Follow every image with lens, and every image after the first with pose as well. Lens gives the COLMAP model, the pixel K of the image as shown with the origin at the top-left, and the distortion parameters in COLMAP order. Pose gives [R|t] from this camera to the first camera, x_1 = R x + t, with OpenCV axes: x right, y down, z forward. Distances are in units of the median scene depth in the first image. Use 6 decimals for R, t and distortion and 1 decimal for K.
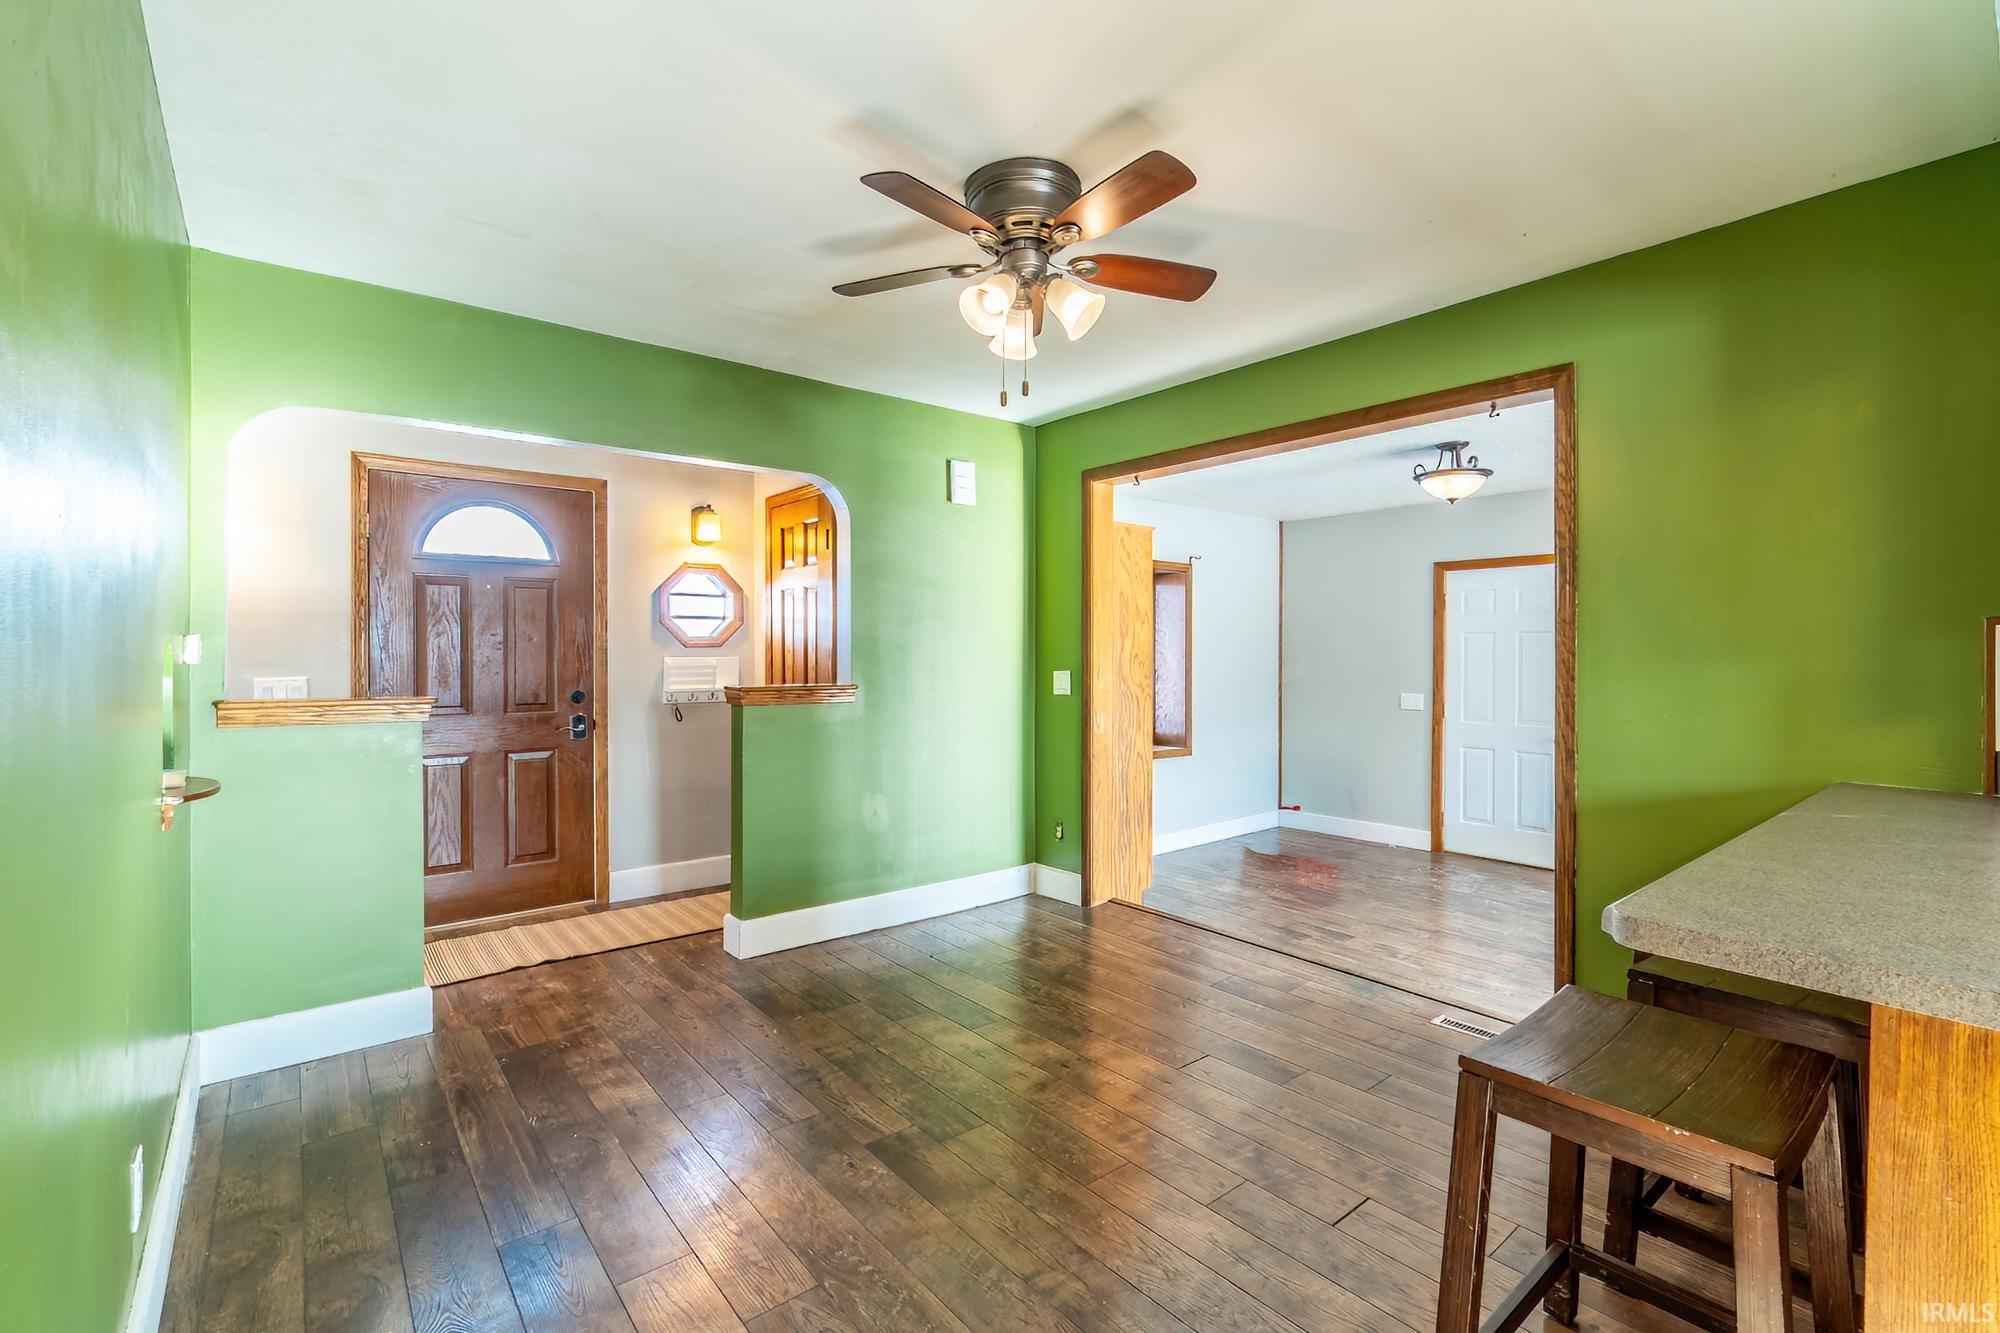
lens RADIAL K [[869.6, 0, 988.5], [0, 869.6, 664.2], [0, 0, 1]] dist [-0.002995, -0.000469]
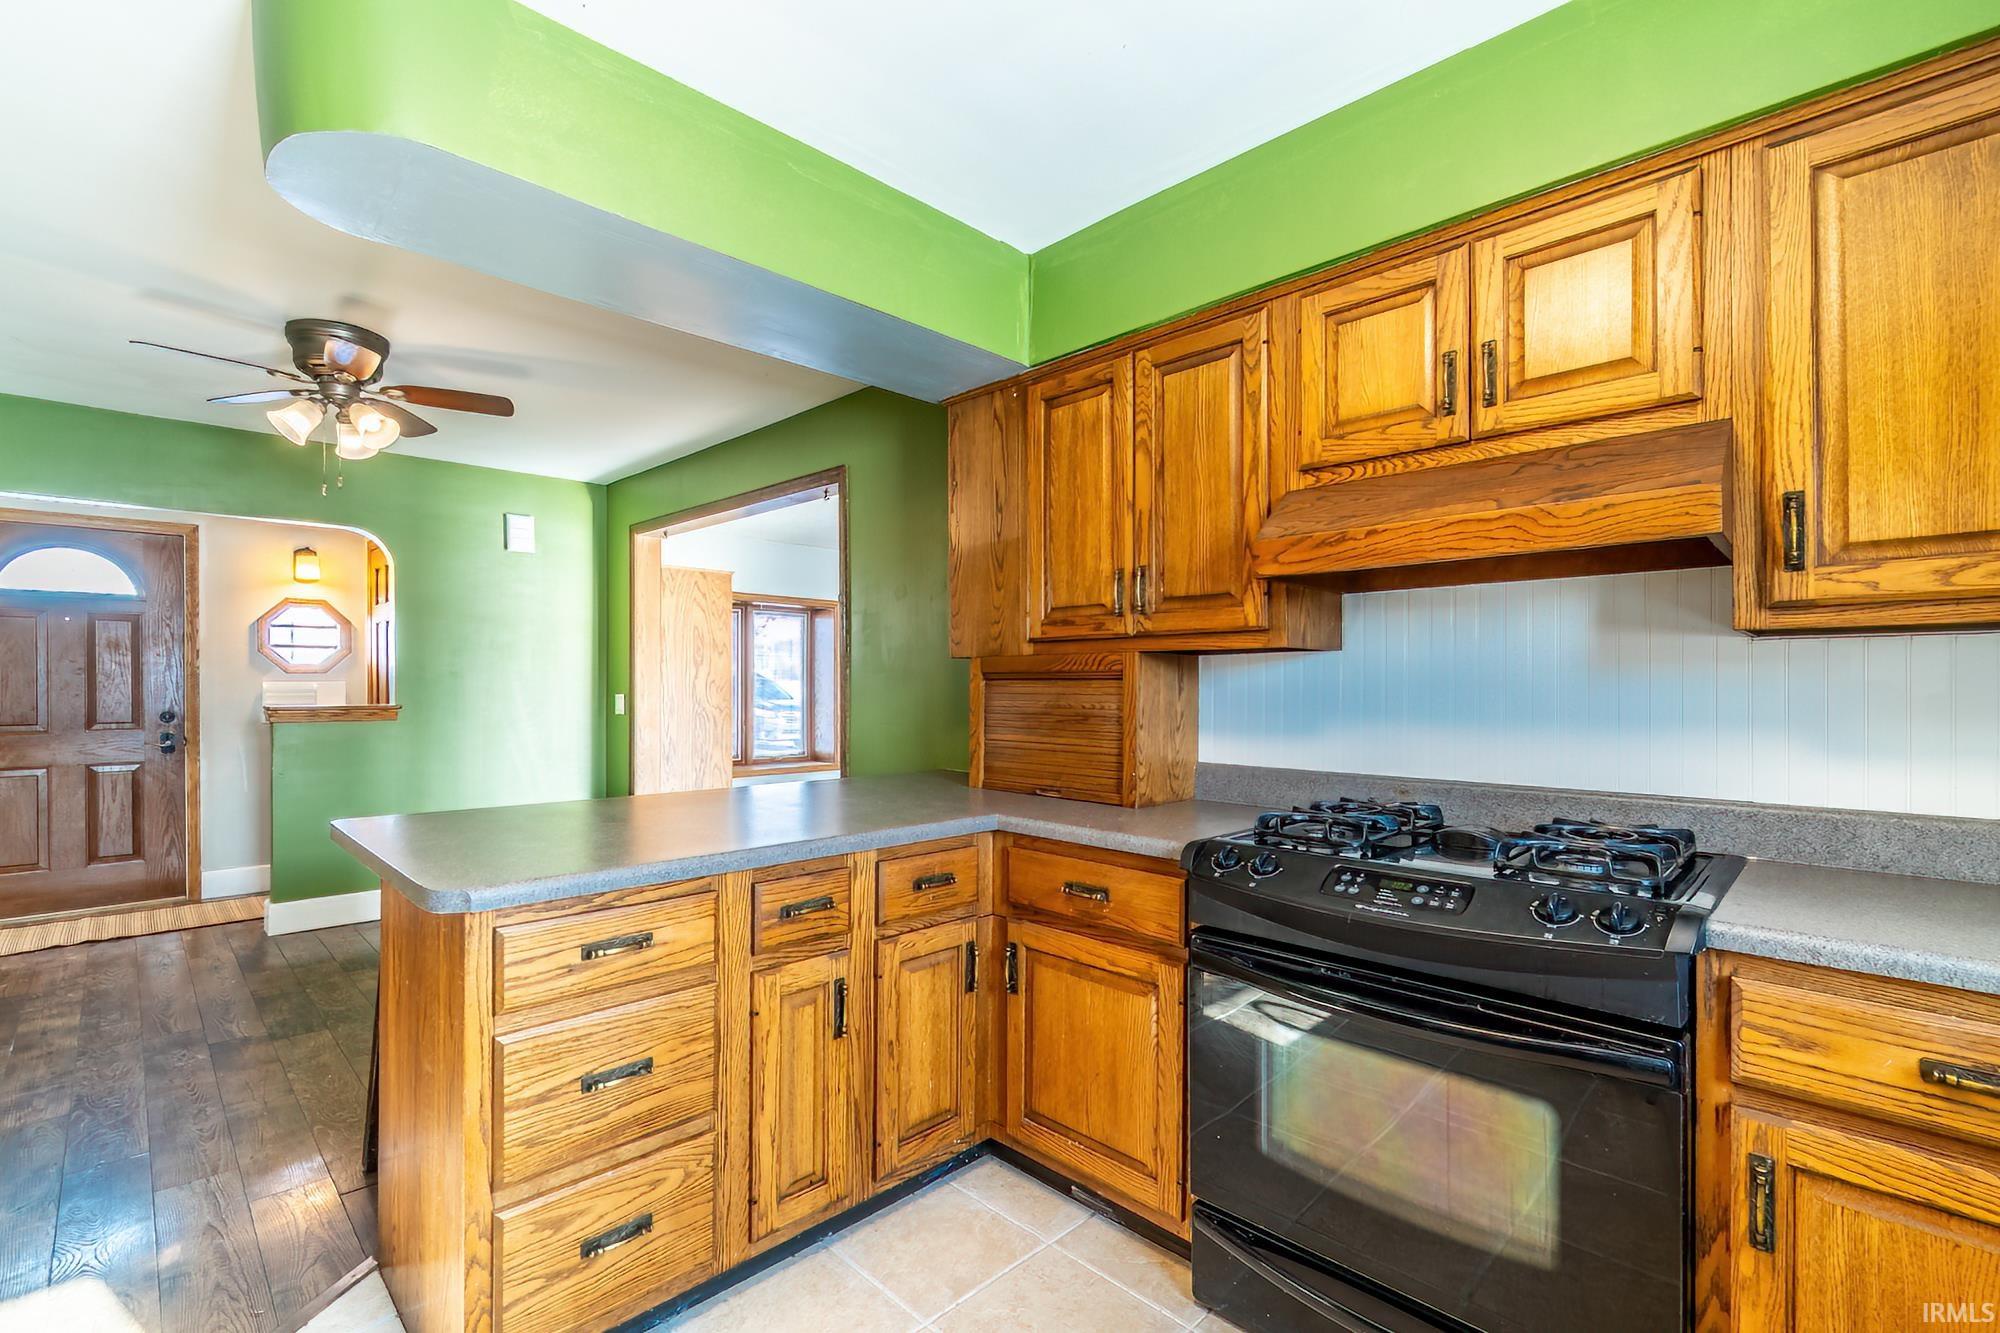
lens RADIAL K [[882.8, 0, 975.1], [0, 882.8, 690.6], [0, 0, 1]] dist [0.001159, 0.000328]
pose [[0.996095, 0.001546, 0.088272, 0.464998], [-0.001599, 0.999999, 0.000539, 0.001473], [-0.088271, -0.000678, 0.996096, -0.235866]]
